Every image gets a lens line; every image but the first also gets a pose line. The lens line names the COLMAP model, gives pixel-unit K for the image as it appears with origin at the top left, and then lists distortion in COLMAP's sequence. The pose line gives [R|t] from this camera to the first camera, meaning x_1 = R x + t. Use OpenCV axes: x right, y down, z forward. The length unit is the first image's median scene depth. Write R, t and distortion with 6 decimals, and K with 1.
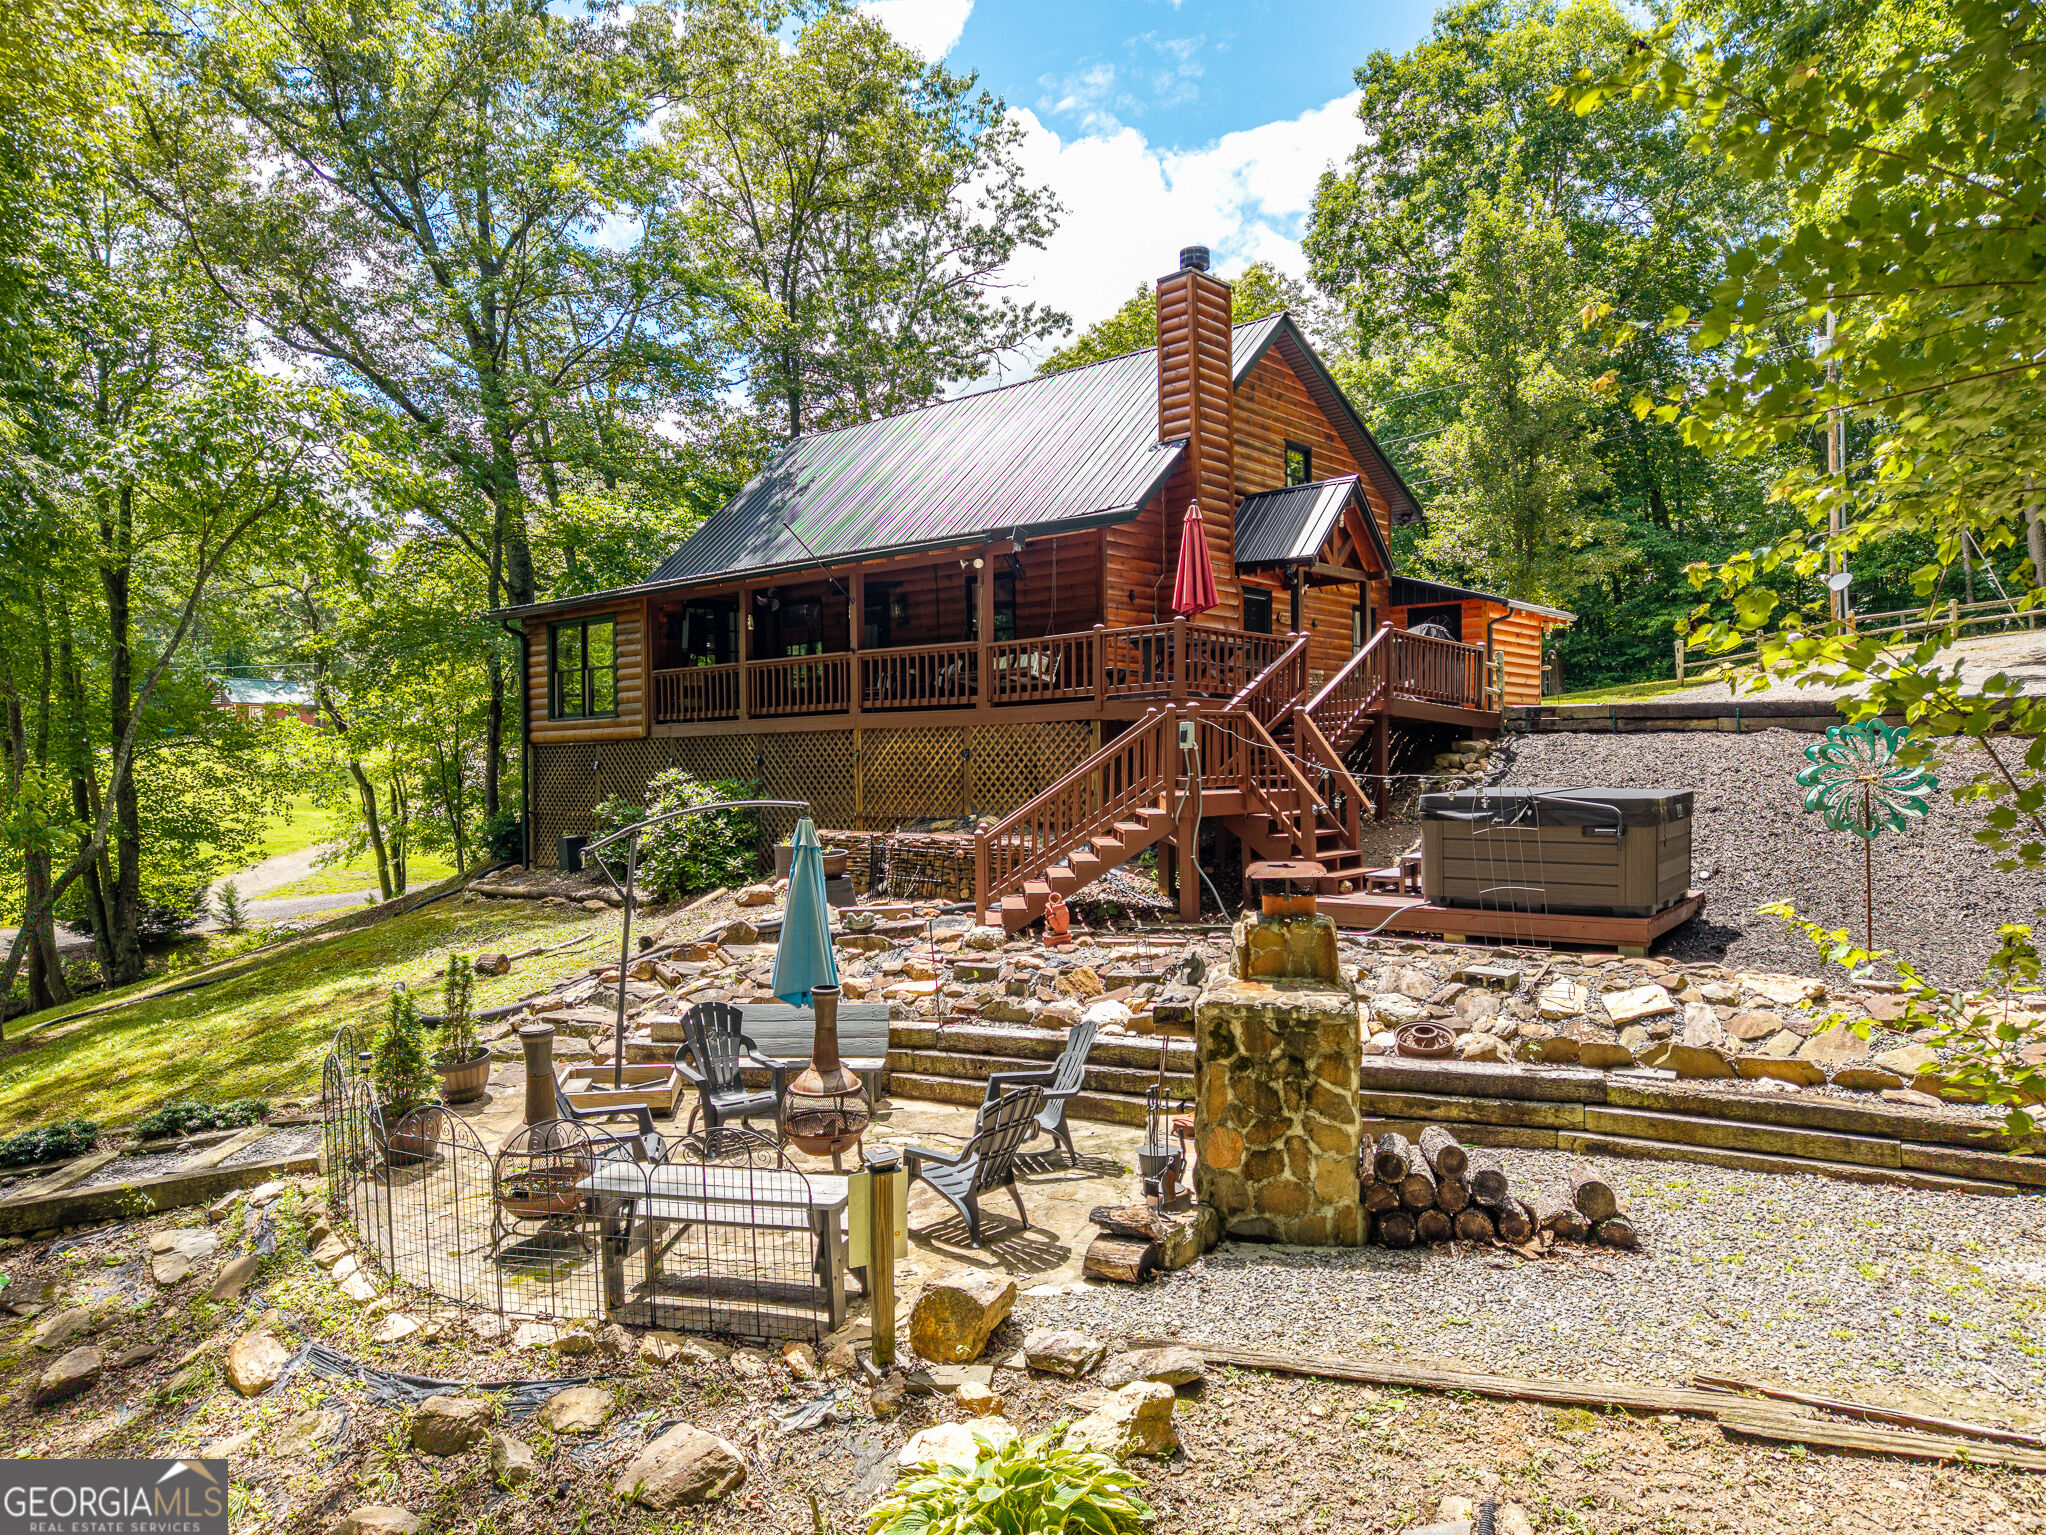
lens RADIAL K [[1445.4, 0, 1023.0], [0, 1445.4, 767.5], [0, 0, 1]] dist [0.020184, -0.004095]
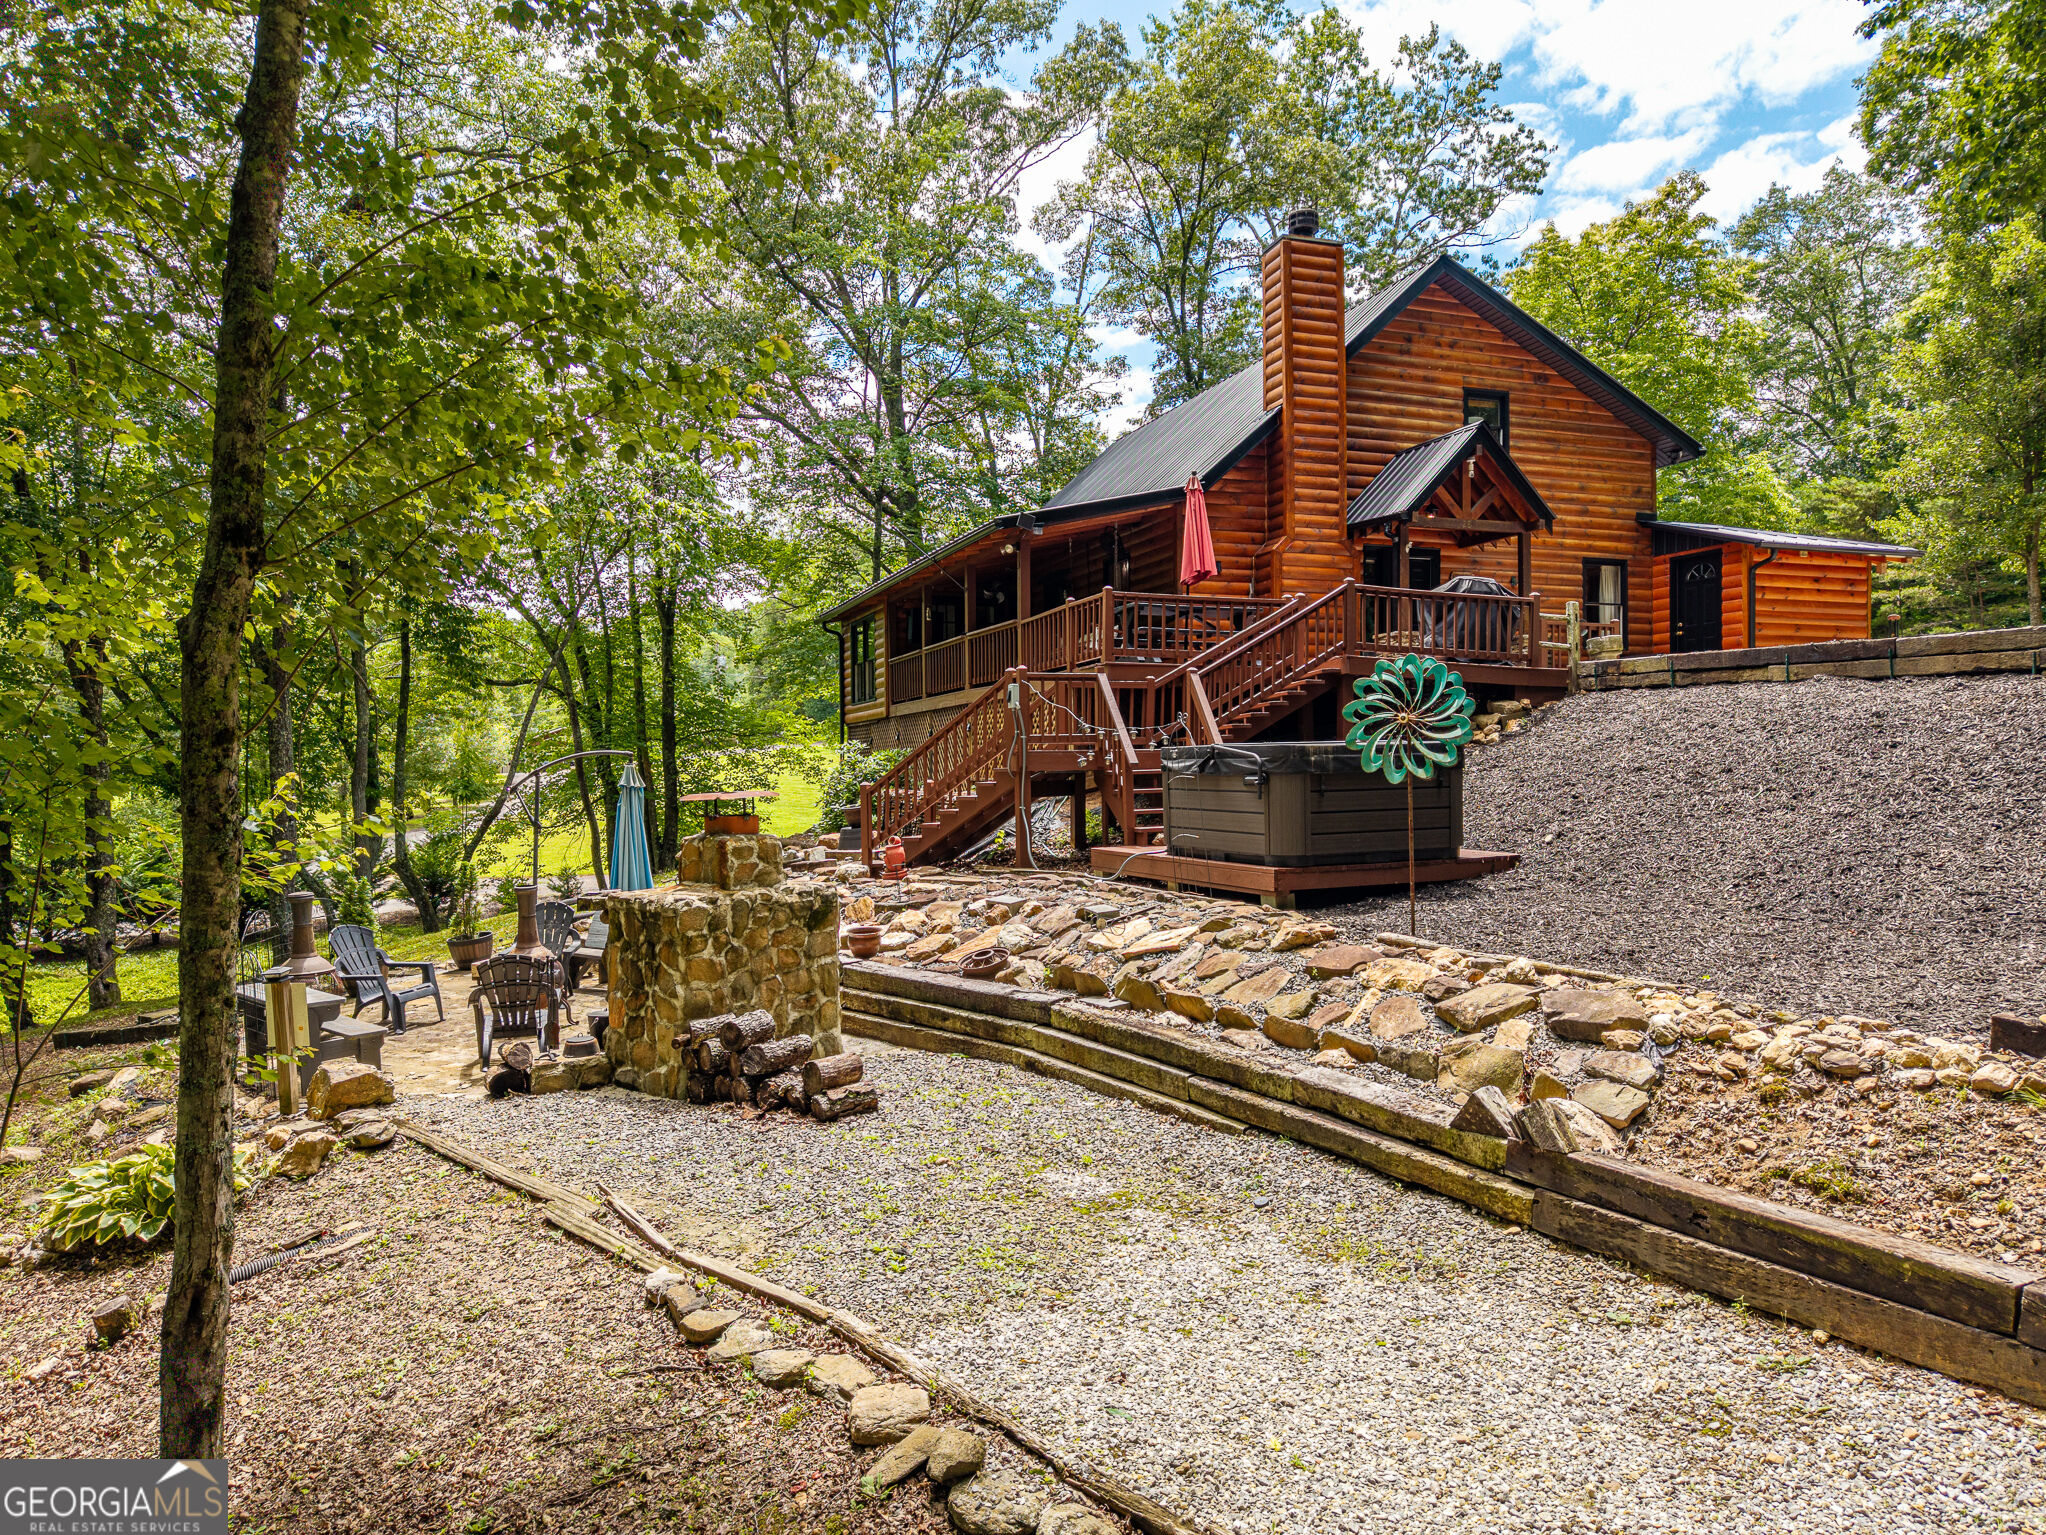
lens RADIAL K [[1445.4, 0, 1023.0], [0, 1445.4, 767.5], [0, 0, 1]] dist [0.020184, -0.004095]
pose [[0.870704, 0.005339, -0.491779, 0.436672], [-0.001739, 0.999968, 0.007778, 0.016374], [0.491805, -0.005917, 0.870685, 0.032983]]
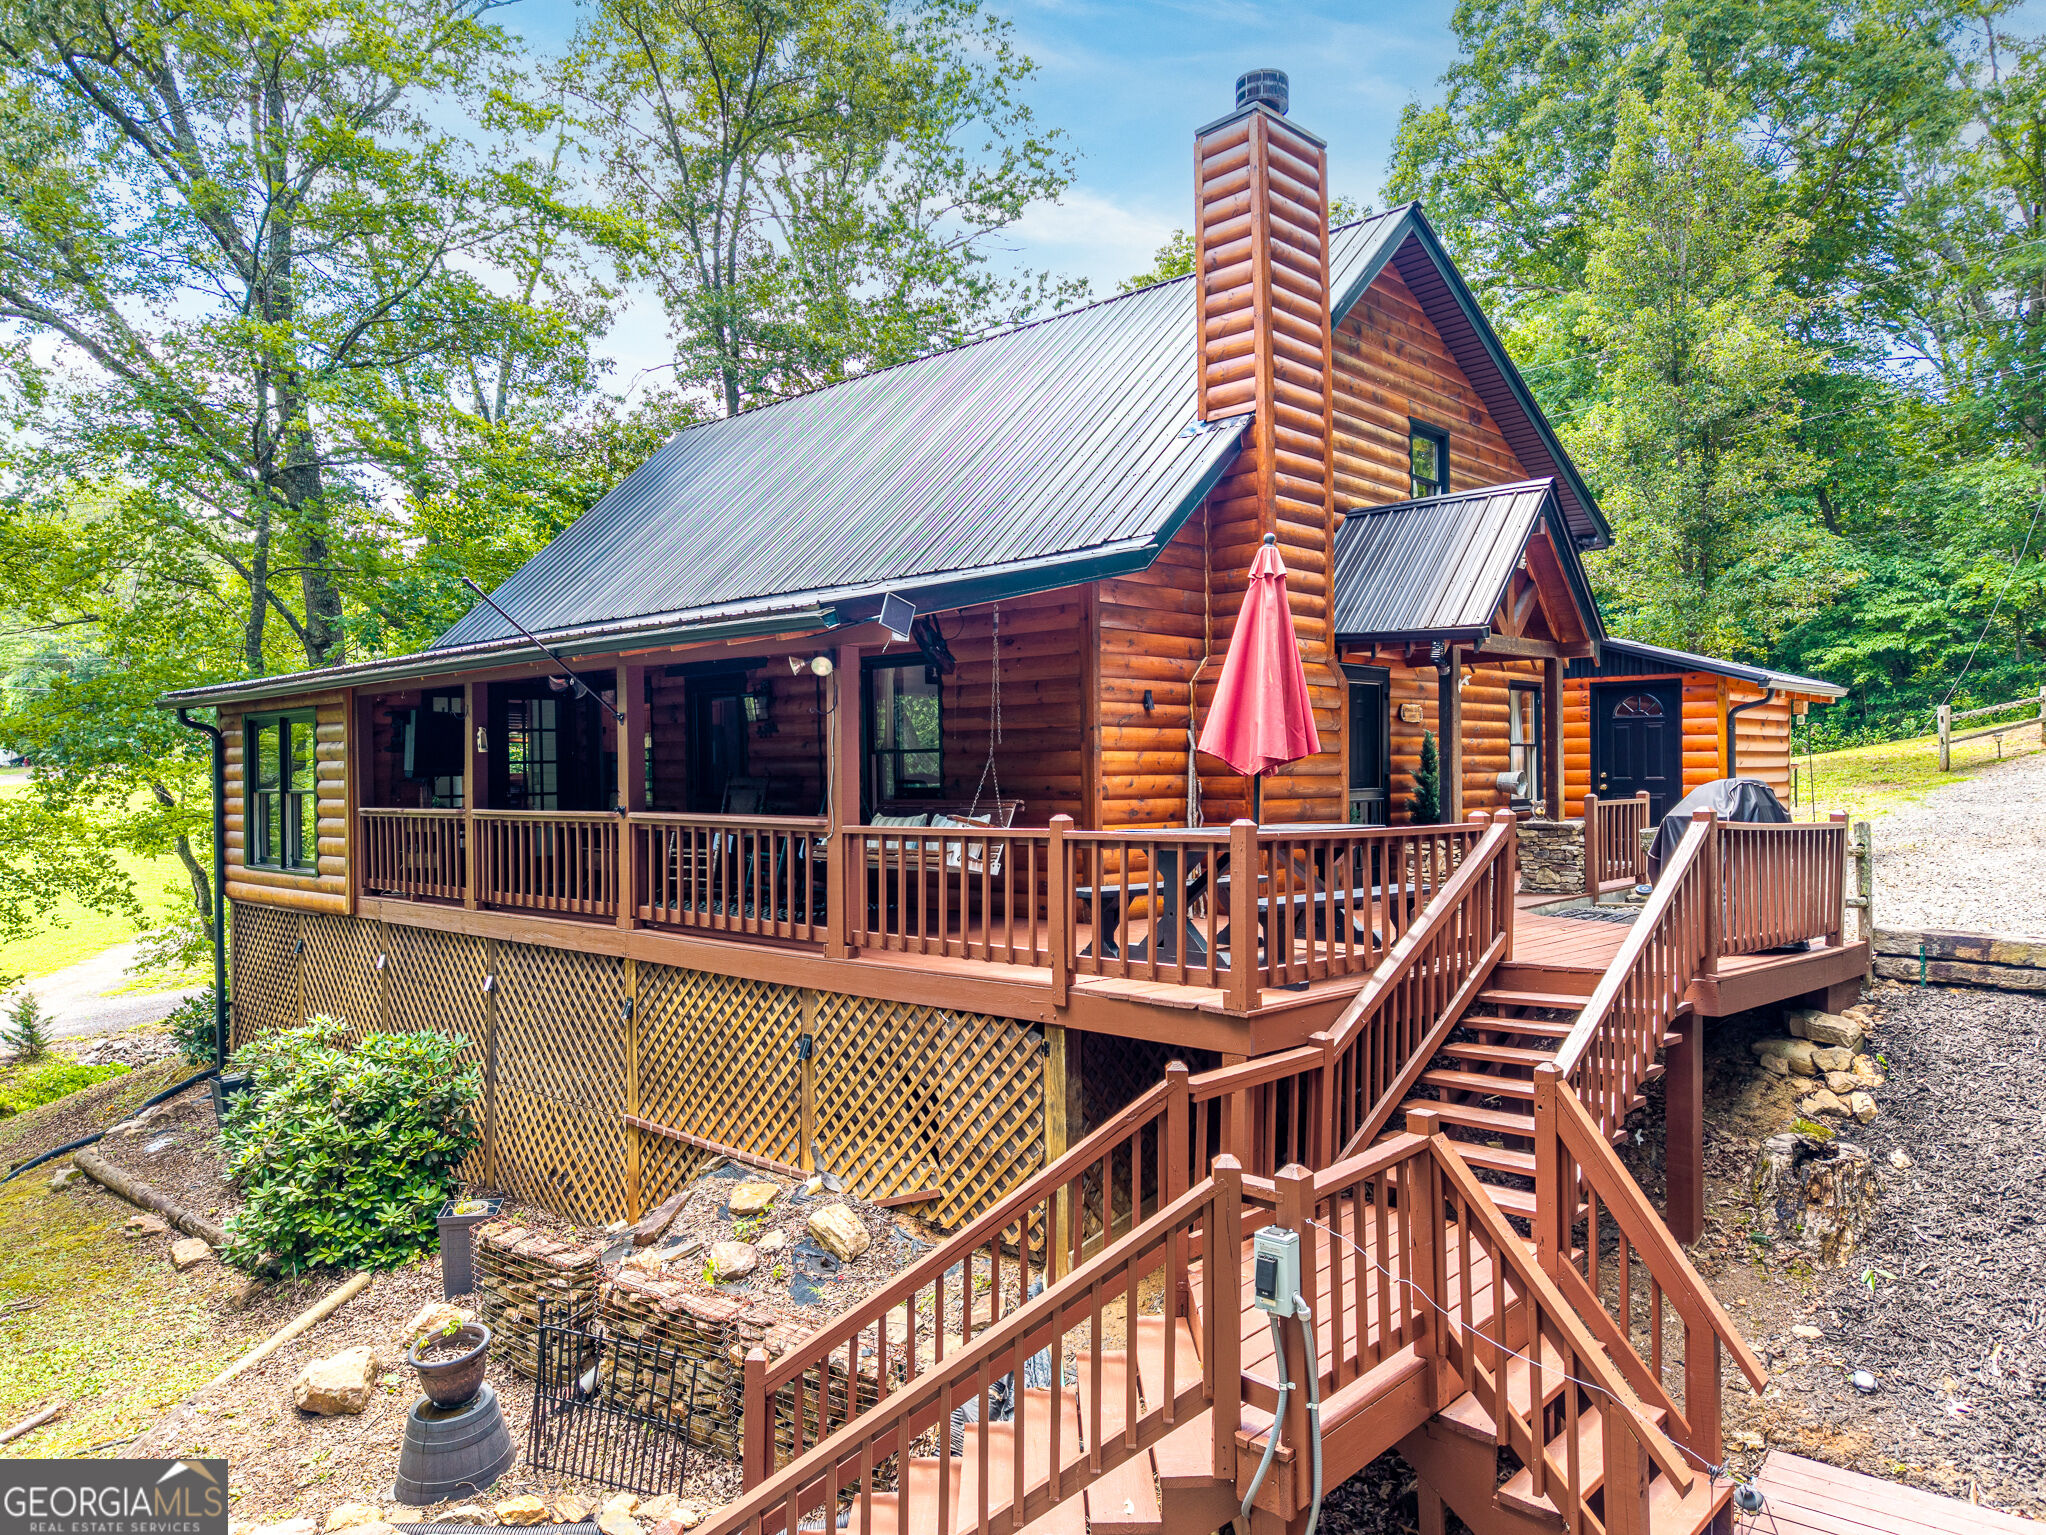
lens RADIAL K [[1445.4, 0, 1023.0], [0, 1445.4, 767.5], [0, 0, 1]] dist [0.020184, -0.004095]
pose [[0.999555, 0.001211, -0.029794, 0.041325], [-0.001176, 0.999999, 0.001191, -0.087702], [0.029795, -0.001156, 0.999555, 0.421006]]
